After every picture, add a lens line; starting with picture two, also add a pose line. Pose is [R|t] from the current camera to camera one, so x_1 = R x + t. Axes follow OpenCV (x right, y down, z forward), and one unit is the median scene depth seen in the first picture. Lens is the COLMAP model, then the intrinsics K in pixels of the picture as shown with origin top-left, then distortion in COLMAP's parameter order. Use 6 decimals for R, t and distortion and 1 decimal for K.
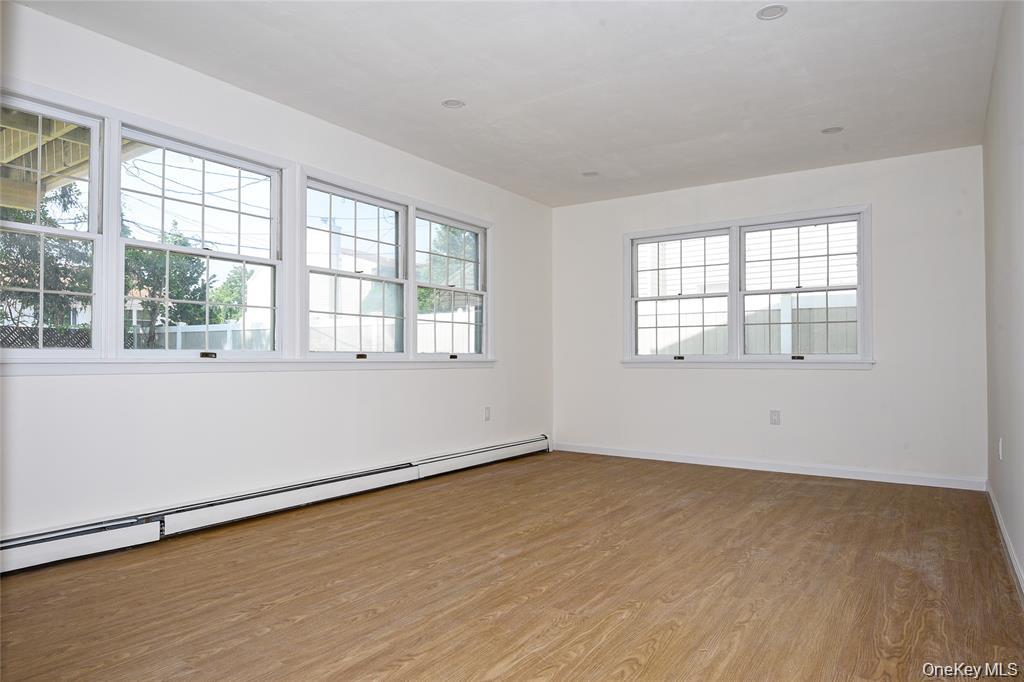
lens RADIAL K [[623.2, 0, 511.5], [0, 623.2, 348.0], [0, 0, 1]] dist [0.001572, 0.000650]
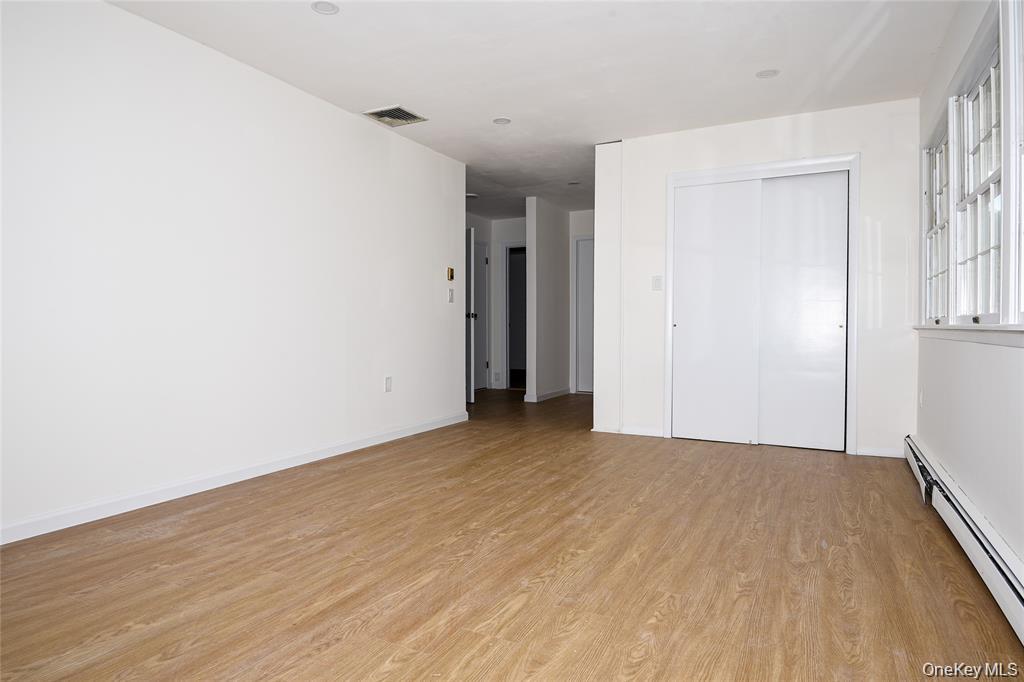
lens RADIAL K [[599.2, 0, 512.6], [0, 599.2, 333.3], [0, 0, 1]] dist [0.006590, 0.001457]
pose [[-0.992612, -0.000177, -0.121331, 0.200806], [0.000534, 0.999983, -0.005827, 0.042998], [0.121329, -0.005849, -0.992595, 1.871523]]
